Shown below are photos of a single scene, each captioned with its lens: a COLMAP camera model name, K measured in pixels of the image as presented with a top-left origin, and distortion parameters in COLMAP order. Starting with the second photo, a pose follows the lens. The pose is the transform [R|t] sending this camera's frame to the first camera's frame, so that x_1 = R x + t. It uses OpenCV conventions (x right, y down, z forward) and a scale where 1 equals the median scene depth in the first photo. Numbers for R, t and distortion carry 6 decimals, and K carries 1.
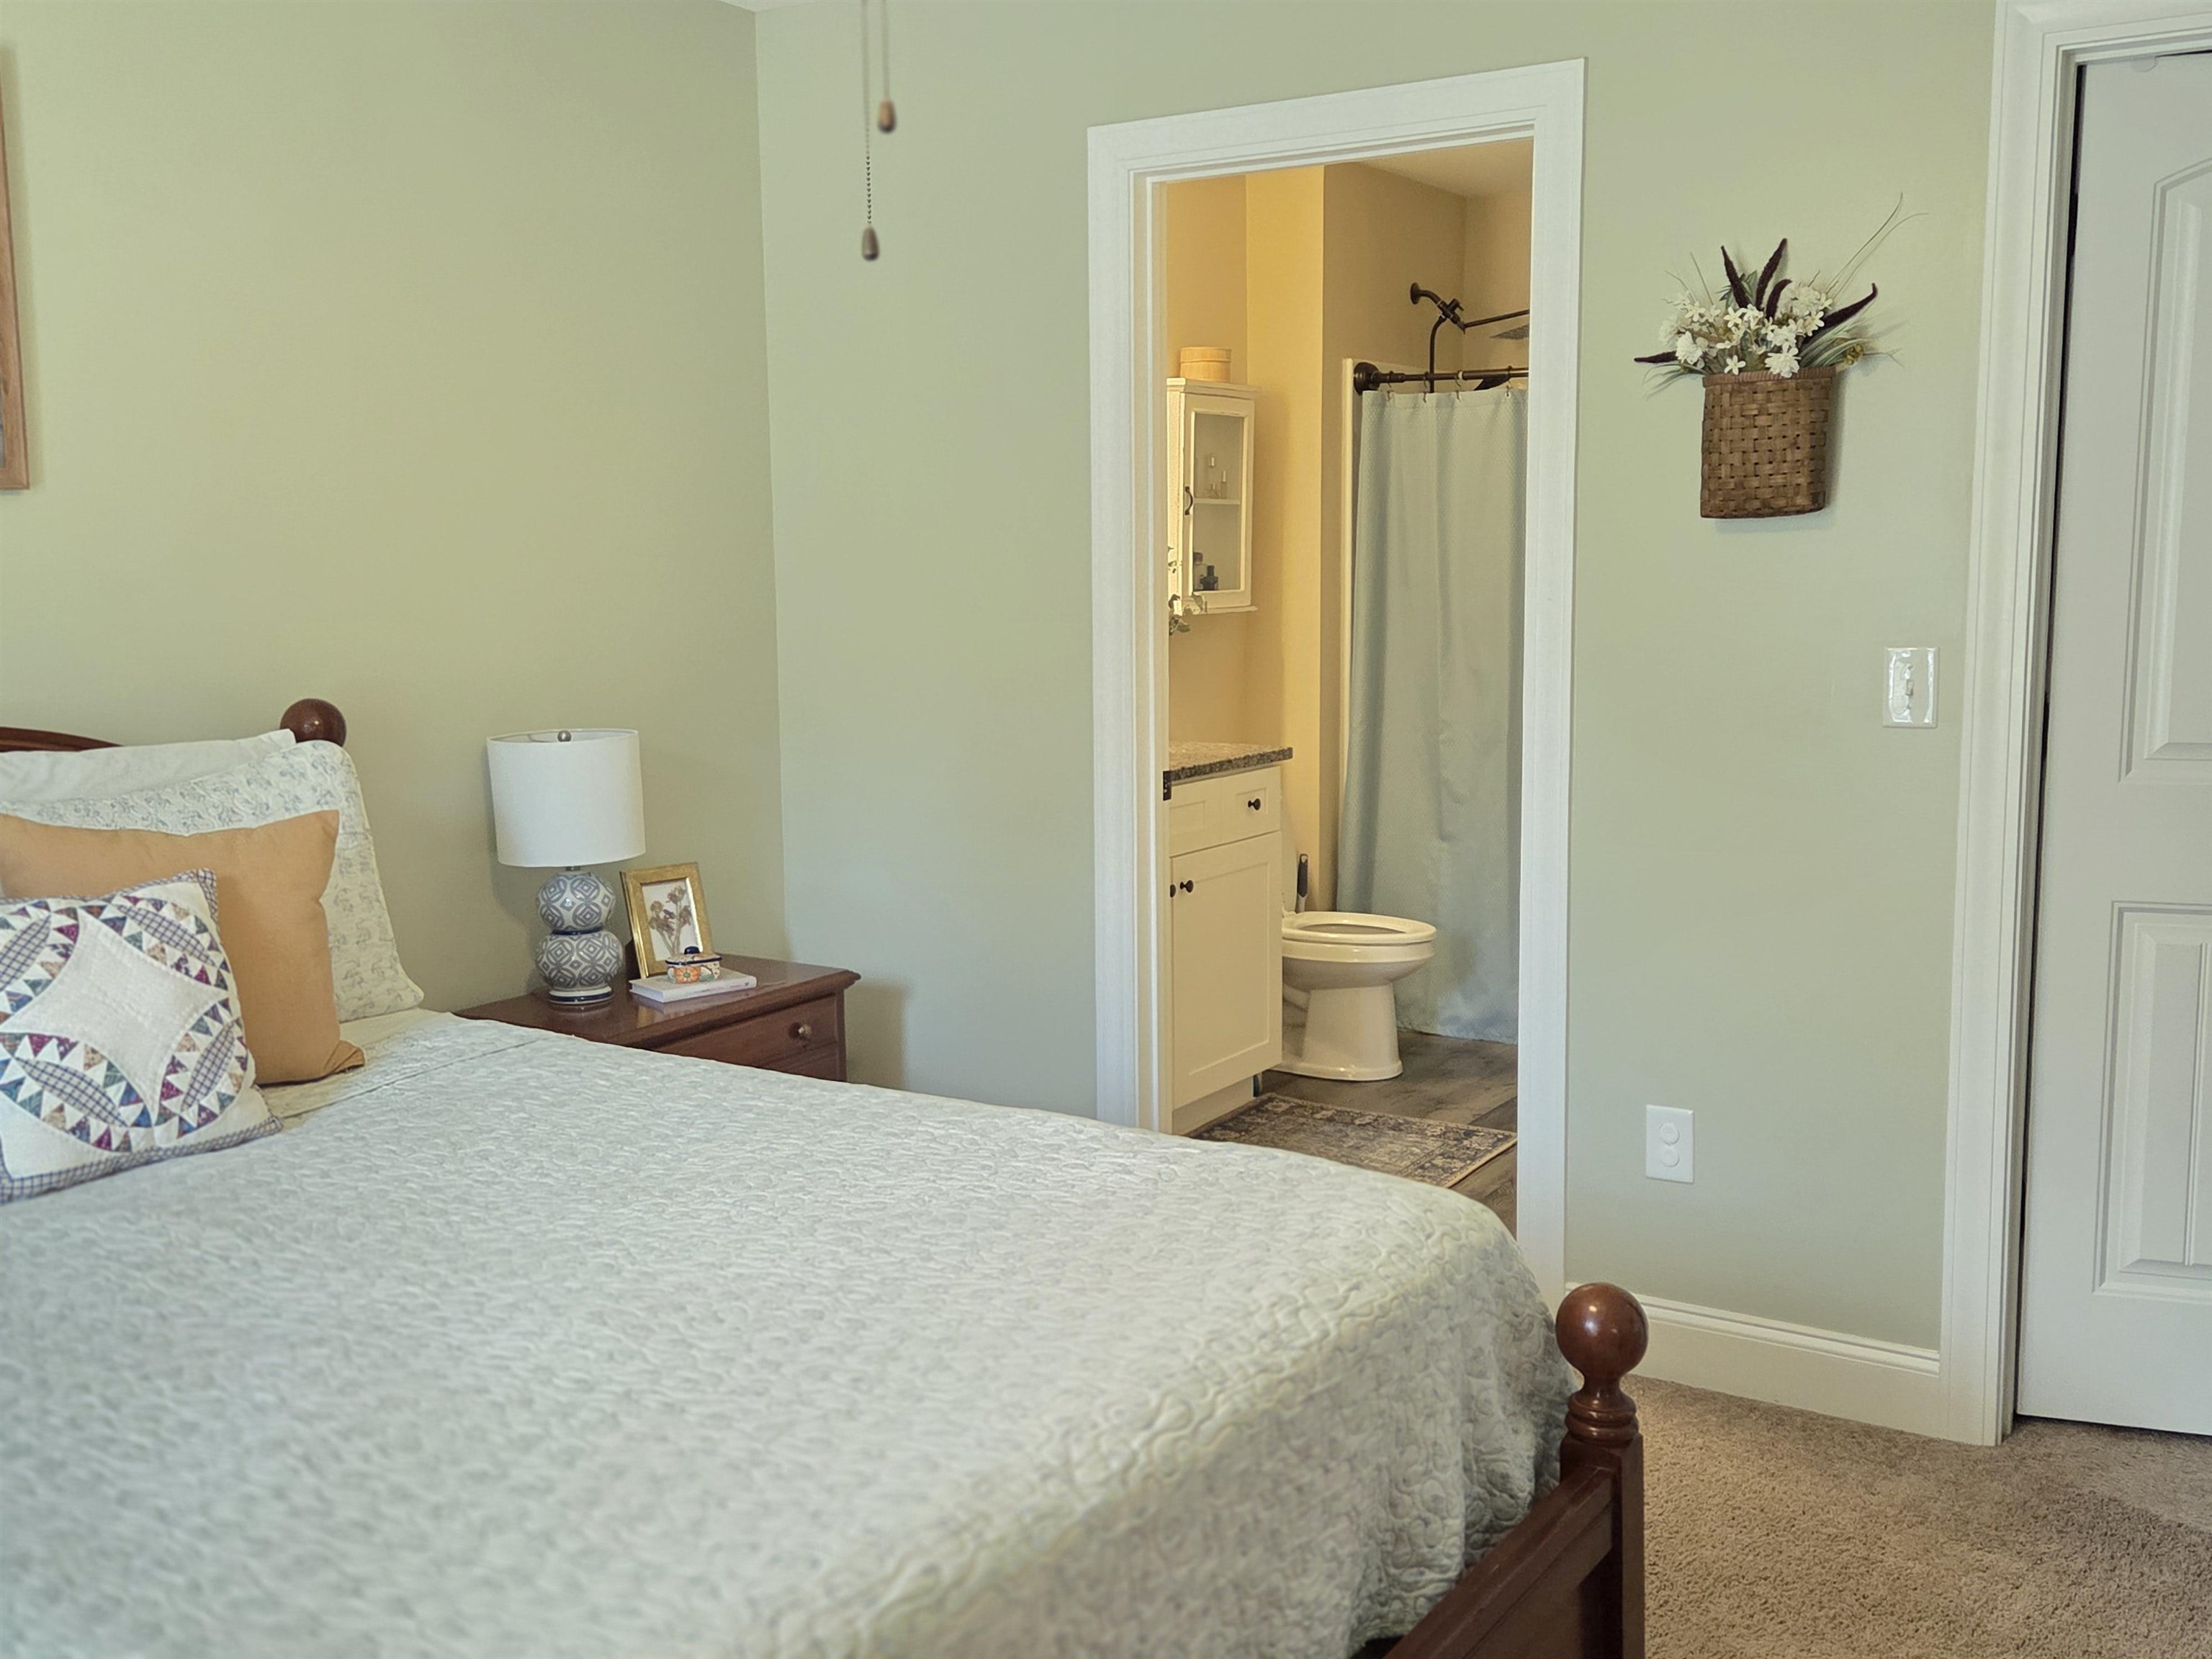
lens RADIAL K [[2140.3, 0, 1120.6], [0, 2140.3, 807.7], [0, 0, 1]] dist [0.098540, -0.113866]
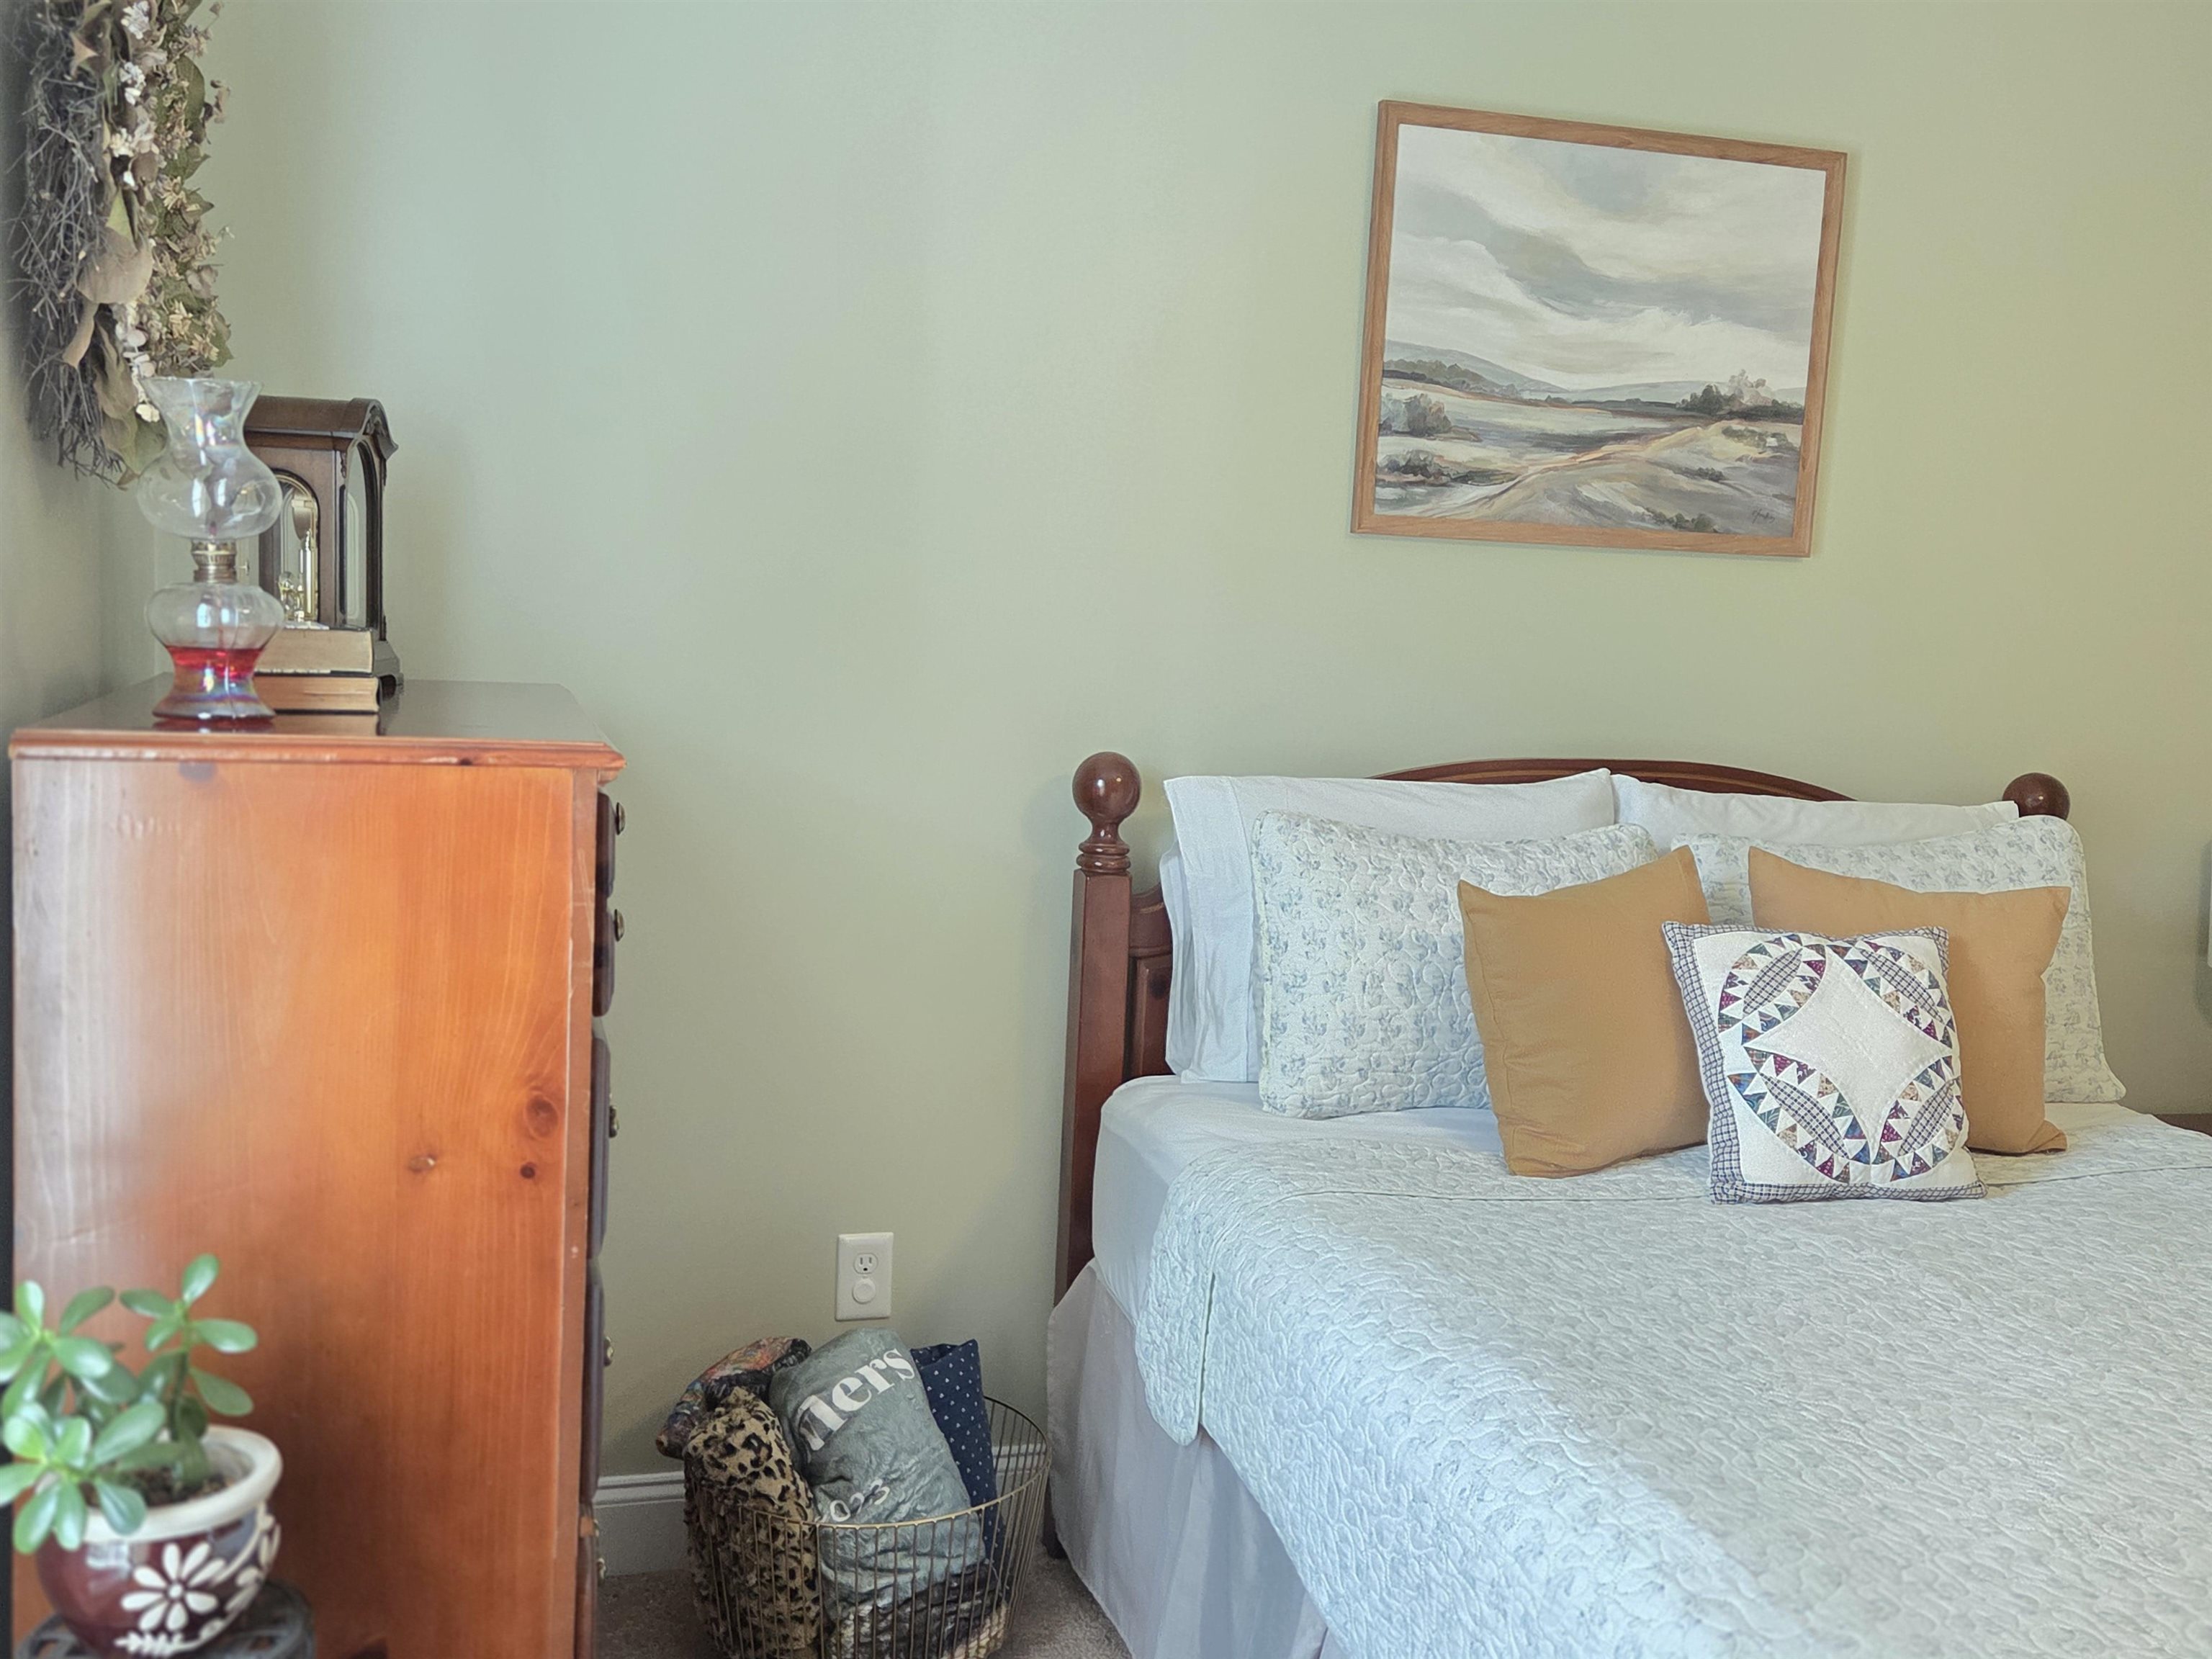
lens RADIAL K [[2140.3, 0, 1120.6], [0, 2140.3, 807.7], [0, 0, 1]] dist [0.098540, -0.113866]
pose [[0.750975, 0.108537, -0.651350, -0.055467], [-0.131892, 0.991178, 0.013099, 0.010639], [0.647025, 0.076070, 0.758665, -0.034039]]
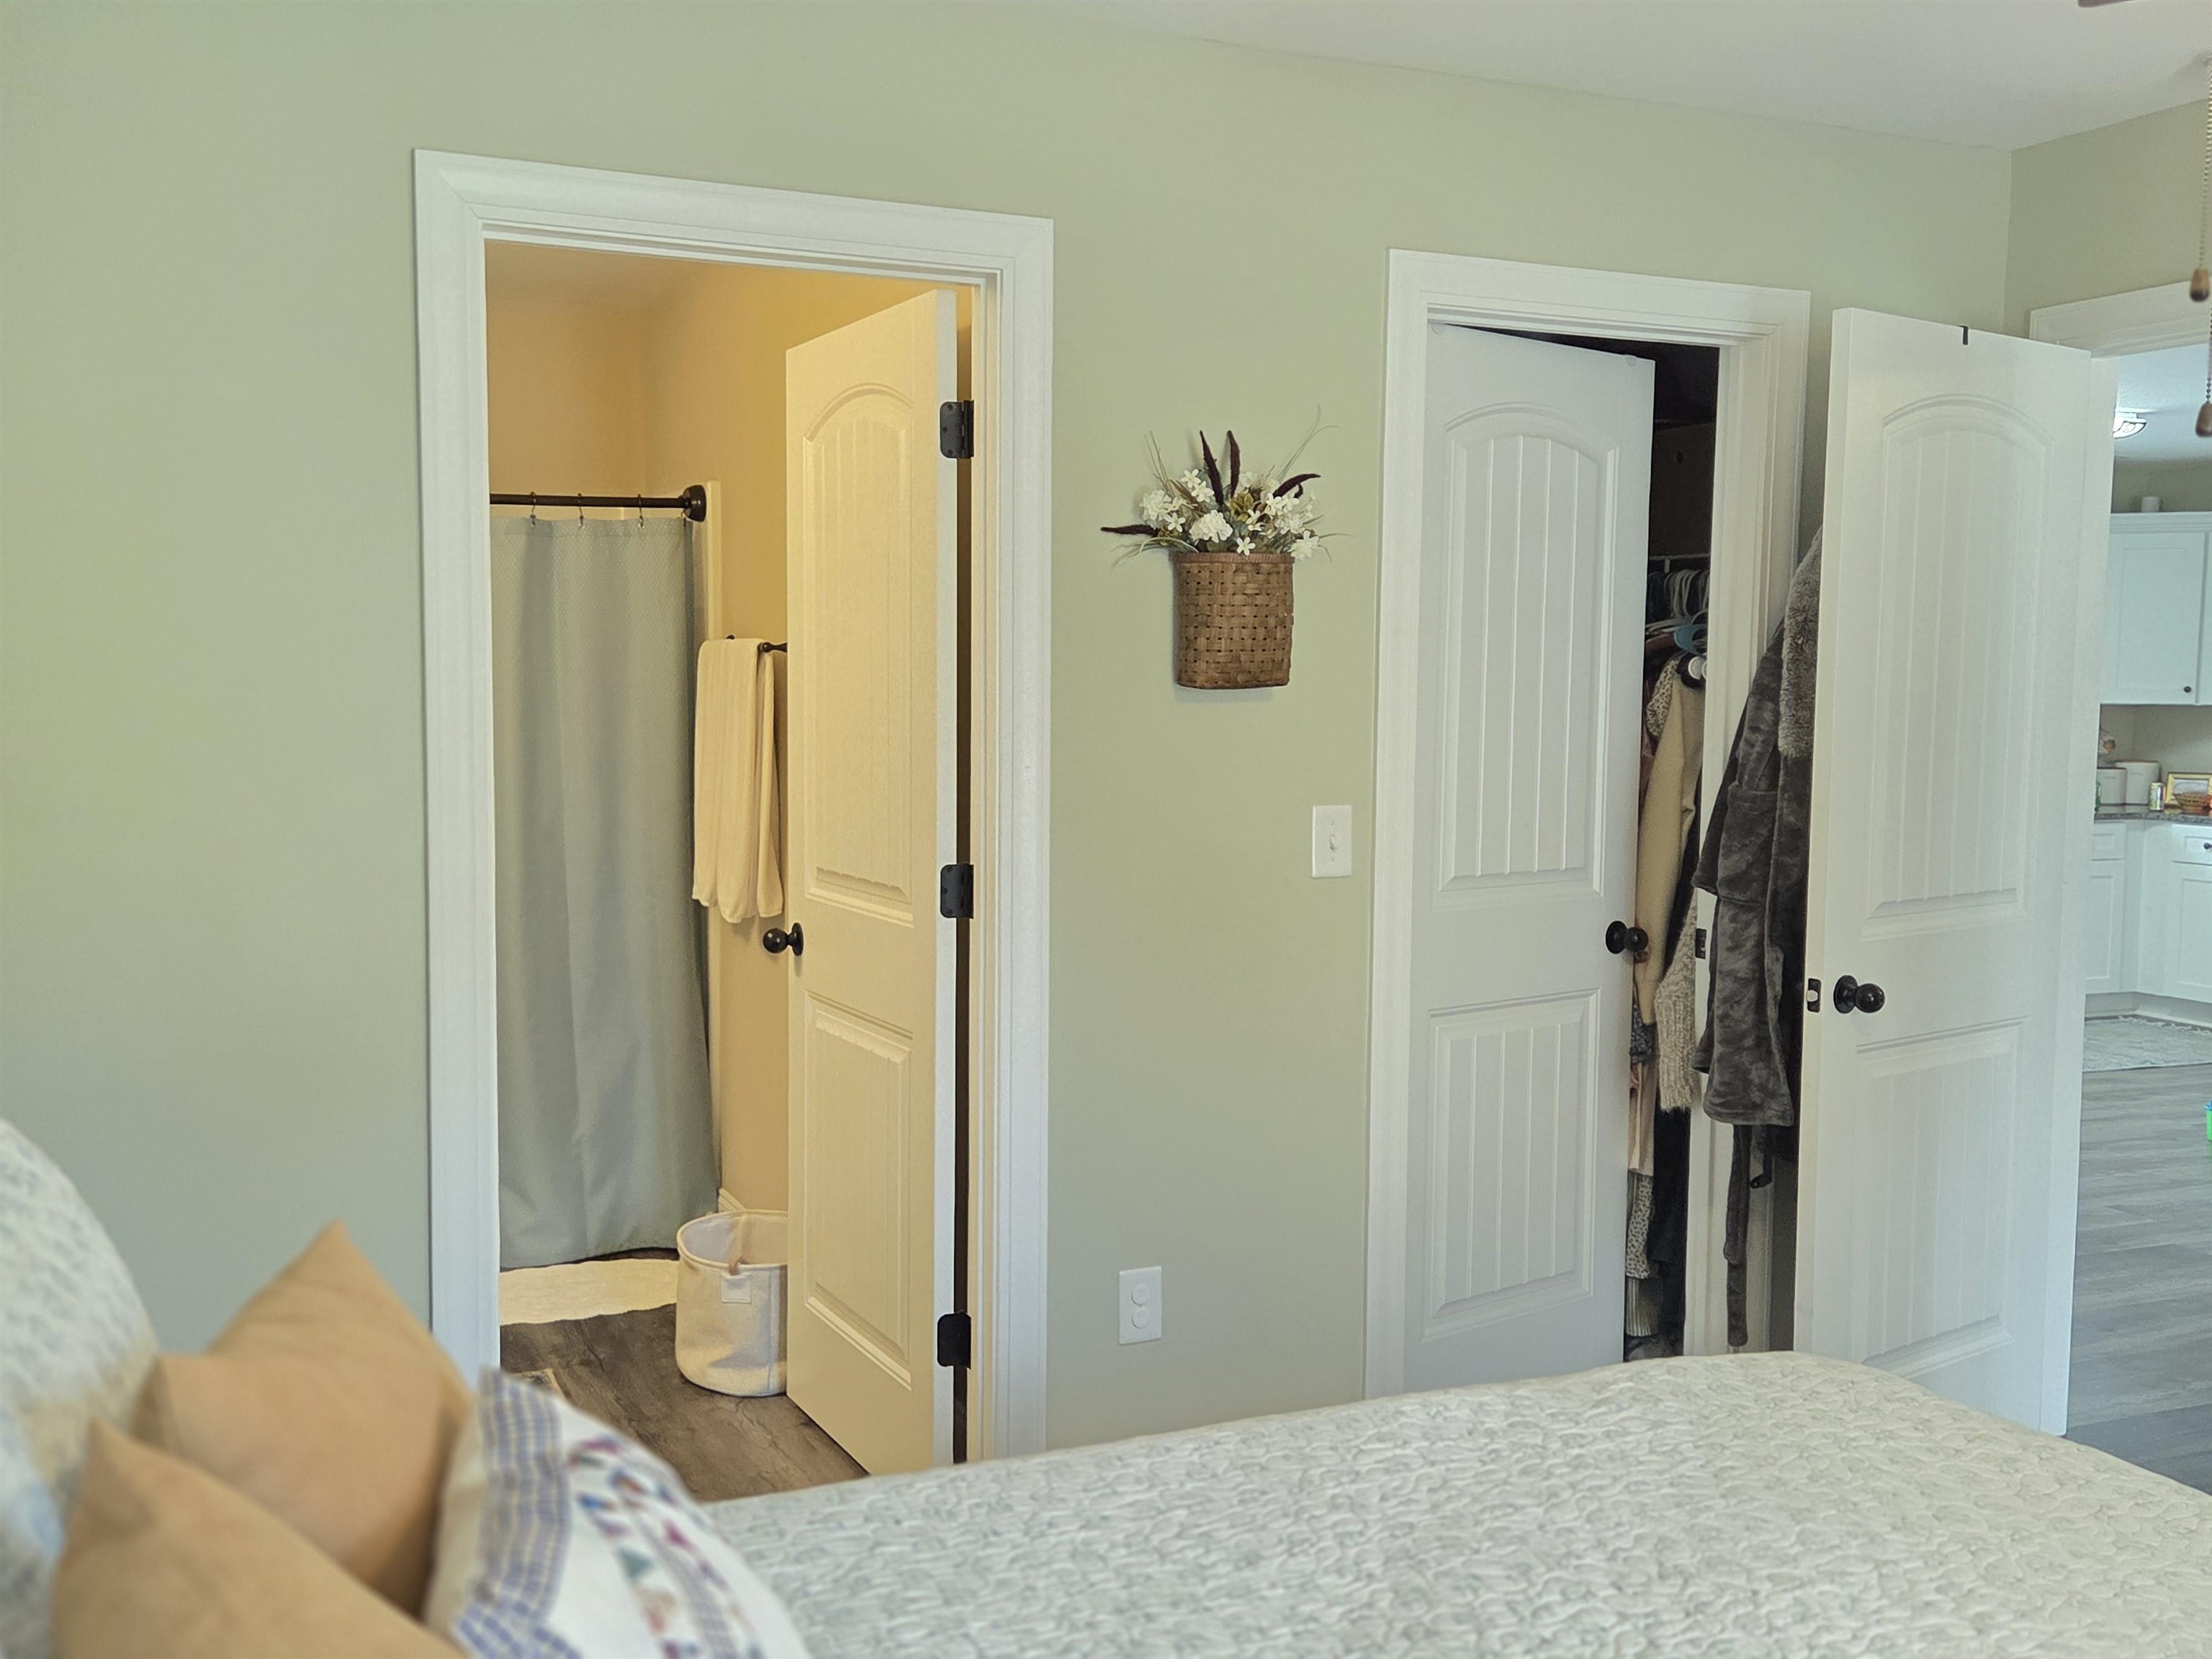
lens RADIAL K [[2140.3, 0, 1120.6], [0, 2140.3, 807.7], [0, 0, 1]] dist [0.098540, -0.113866]
pose [[0.544922, -0.037078, 0.837666, -0.831014], [0.086183, 0.996207, -0.011968, -0.091403], [-0.834046, 0.078714, 0.546051, 0.639457]]
